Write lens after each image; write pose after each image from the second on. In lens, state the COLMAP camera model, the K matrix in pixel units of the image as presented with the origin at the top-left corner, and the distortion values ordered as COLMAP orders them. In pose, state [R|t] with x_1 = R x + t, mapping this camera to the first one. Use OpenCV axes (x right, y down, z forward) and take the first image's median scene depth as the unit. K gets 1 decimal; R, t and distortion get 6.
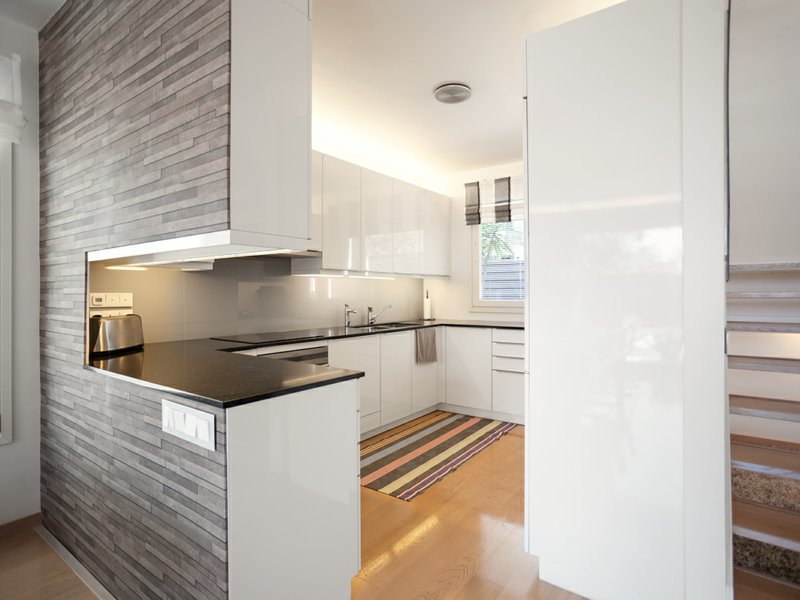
lens RADIAL K [[435.7, 0, 401.4], [0, 435.7, 294.4], [0, 0, 1]] dist [0.000985, 0.000476]
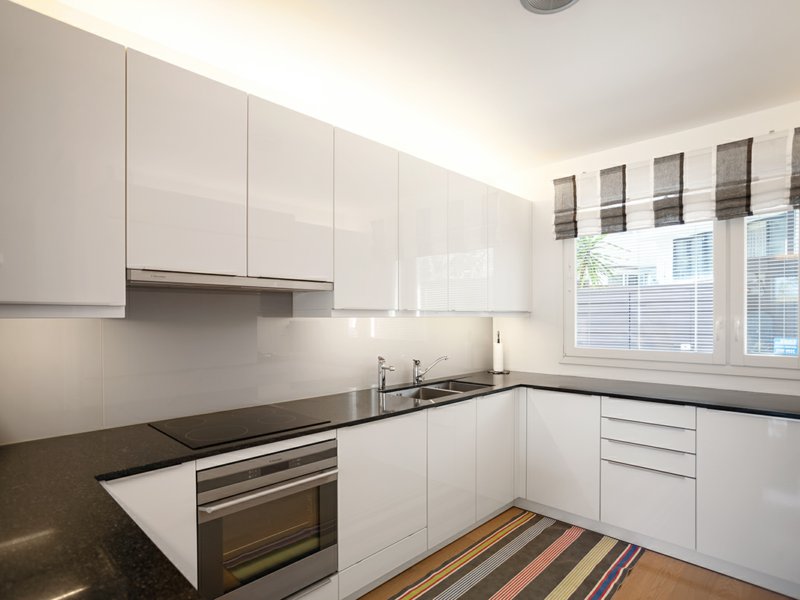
lens RADIAL K [[435.7, 0, 415.1], [0, 435.7, 330.6], [0, 0, 1]] dist [0.000985, 0.000476]
pose [[0.993200, 0.000977, -0.116420, 0.006832], [0.002139, 0.999643, 0.026636, -0.033669], [0.116404, -0.026704, 0.992843, 0.290350]]
